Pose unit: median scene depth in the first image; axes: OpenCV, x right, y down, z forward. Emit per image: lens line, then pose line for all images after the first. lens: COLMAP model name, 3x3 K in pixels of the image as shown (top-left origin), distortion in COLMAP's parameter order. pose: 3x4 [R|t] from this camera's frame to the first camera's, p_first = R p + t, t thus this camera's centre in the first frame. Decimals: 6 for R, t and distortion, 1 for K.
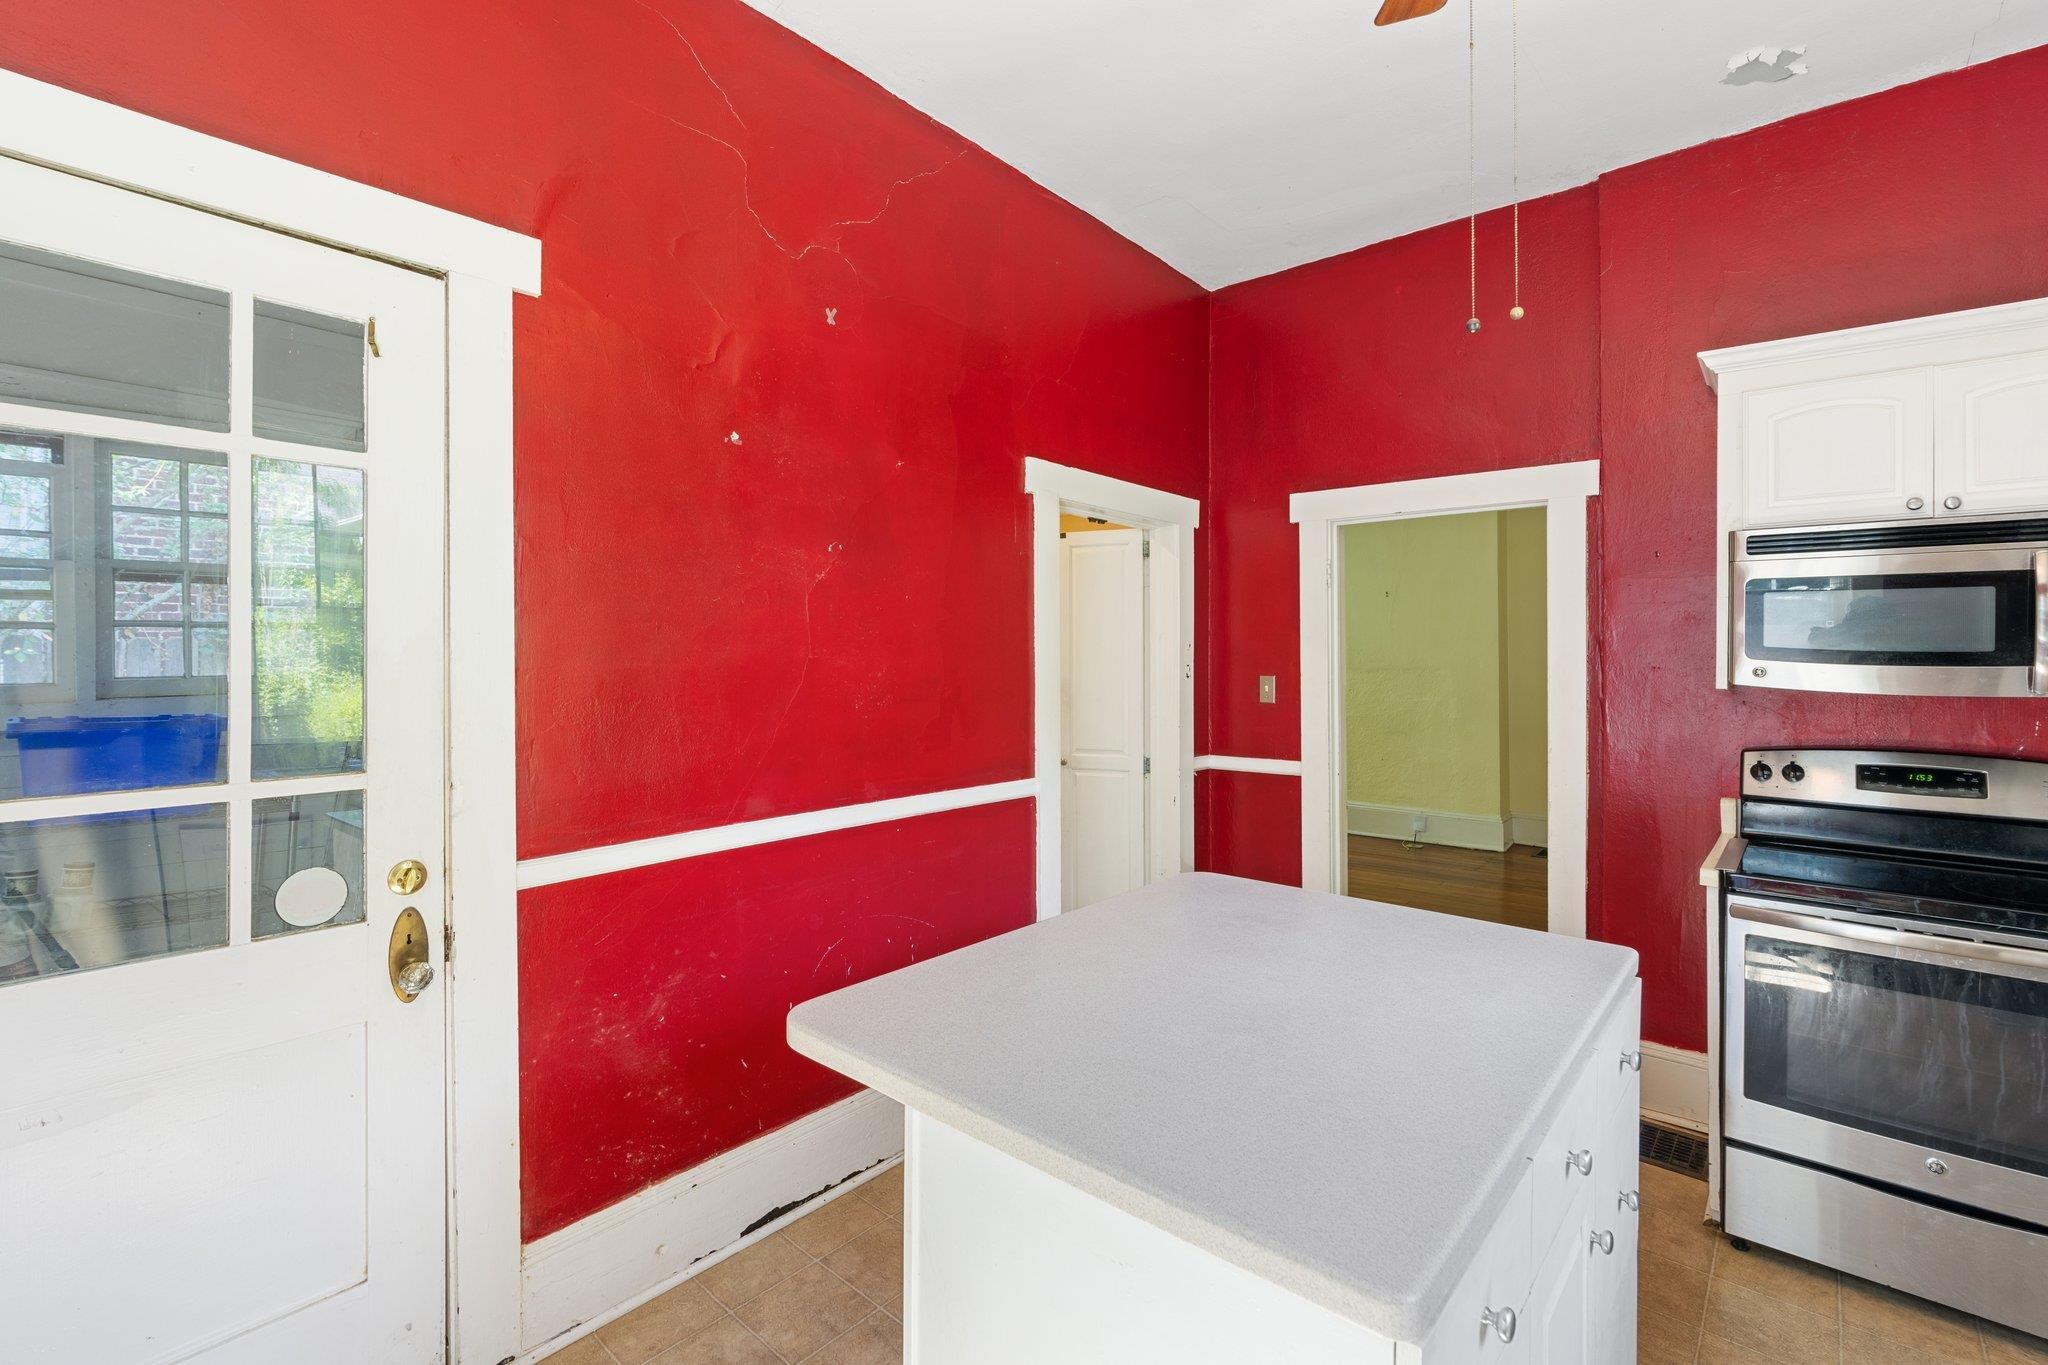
lens RADIAL K [[936.7, 0, 1006.5], [0, 936.7, 648.5], [0, 0, 1]] dist [0.003298, 0.001309]
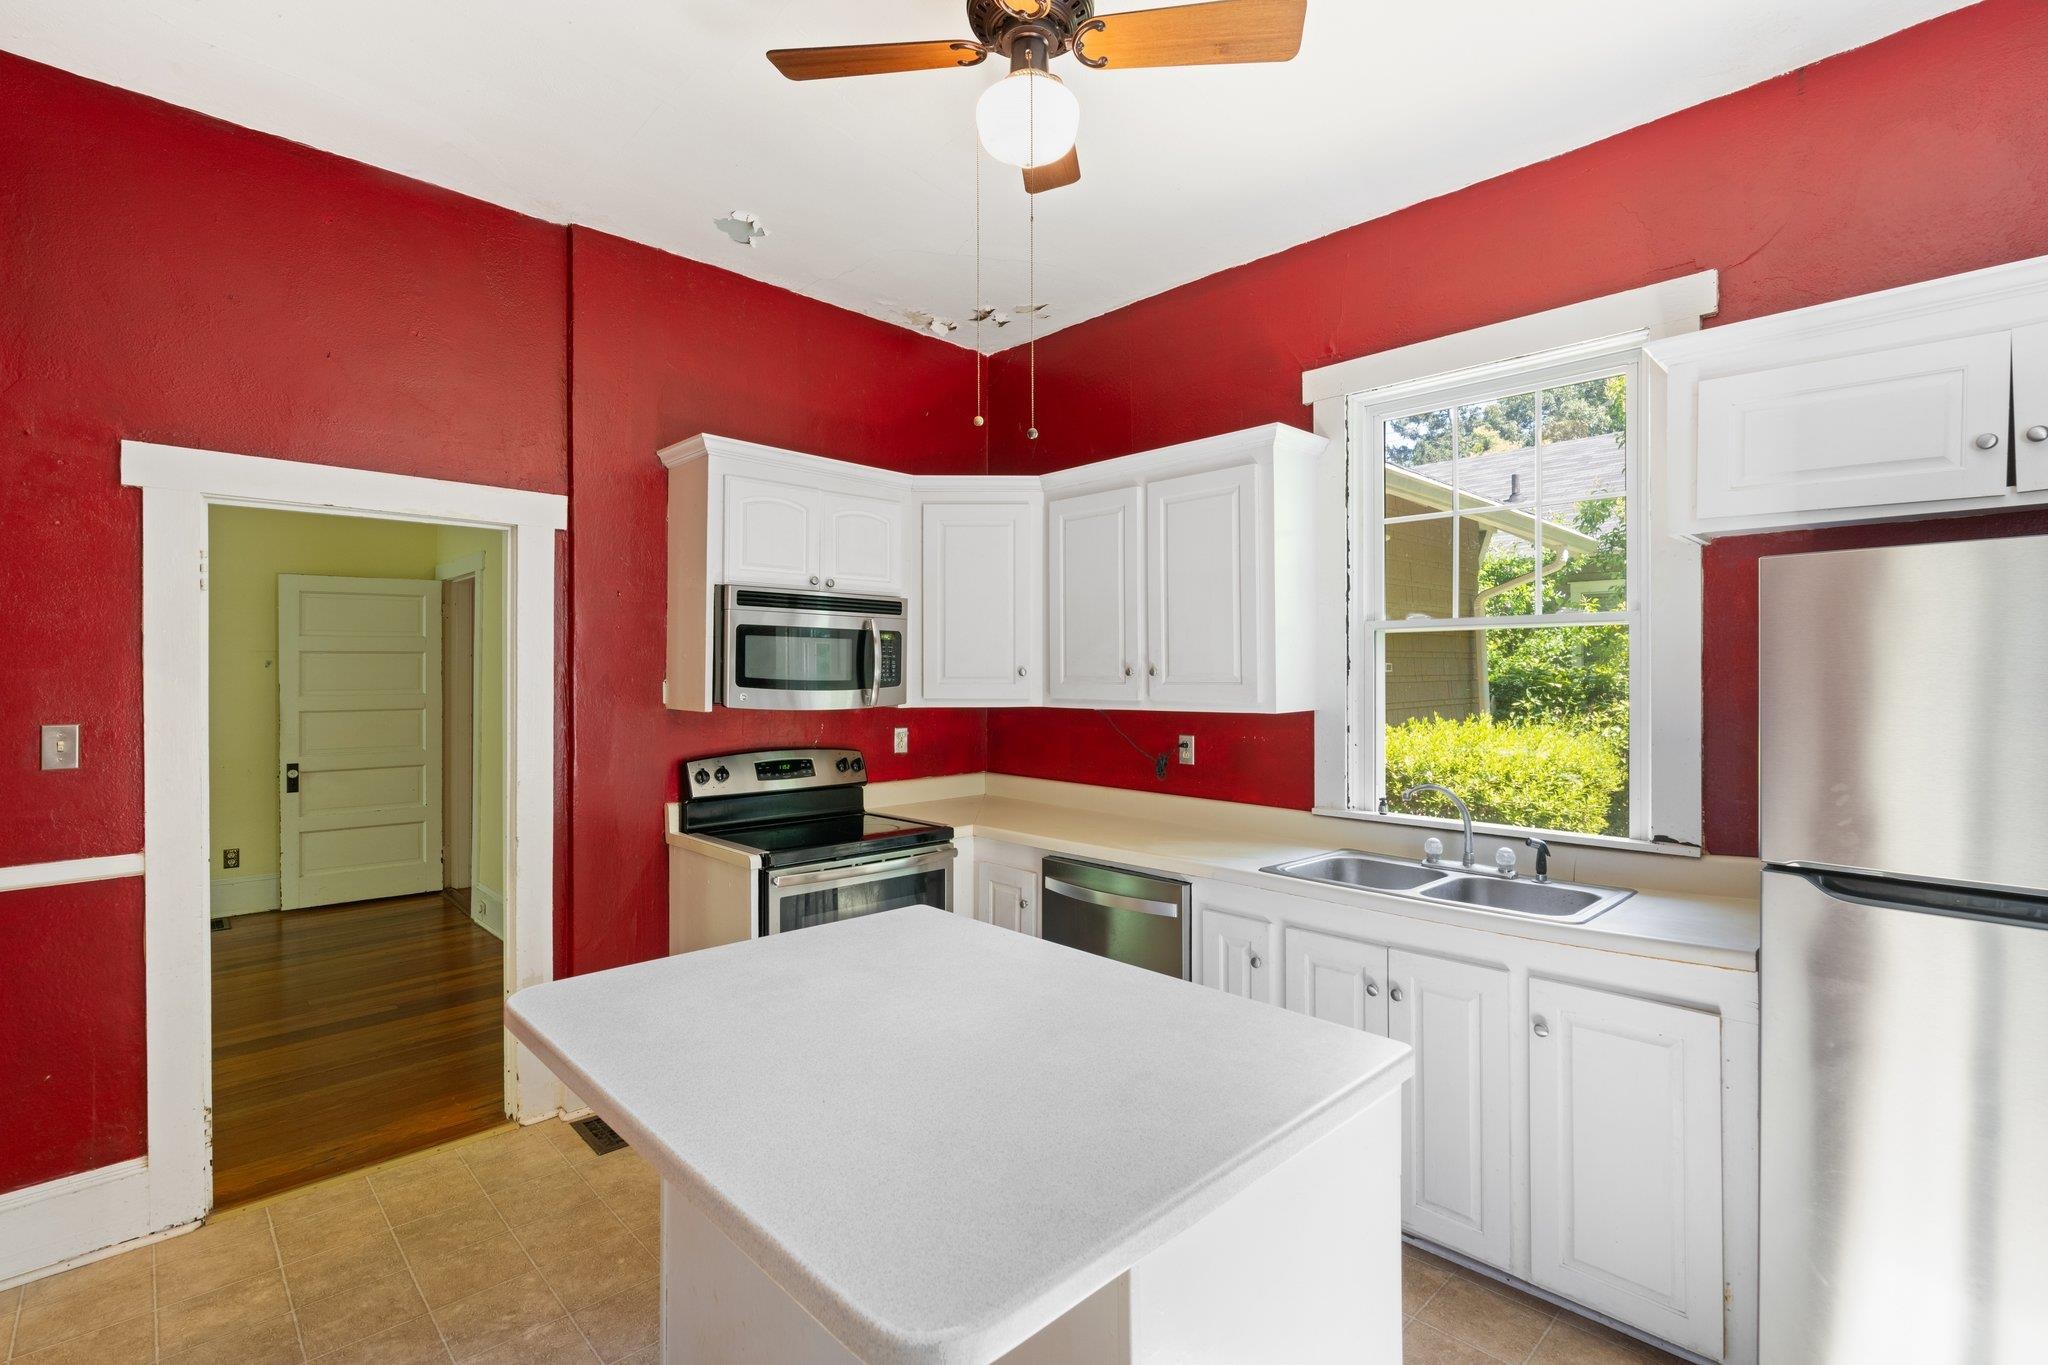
lens RADIAL K [[936.7, 0, 1034.8], [0, 936.7, 673.7], [0, 0, 1]] dist [0.003298, 0.001309]
pose [[0.082313, 0.000432, 0.996606, -0.392875], [0.000717, 1.000000, -0.000493, -0.005236], [-0.996606, 0.000756, 0.082312, 0.439332]]
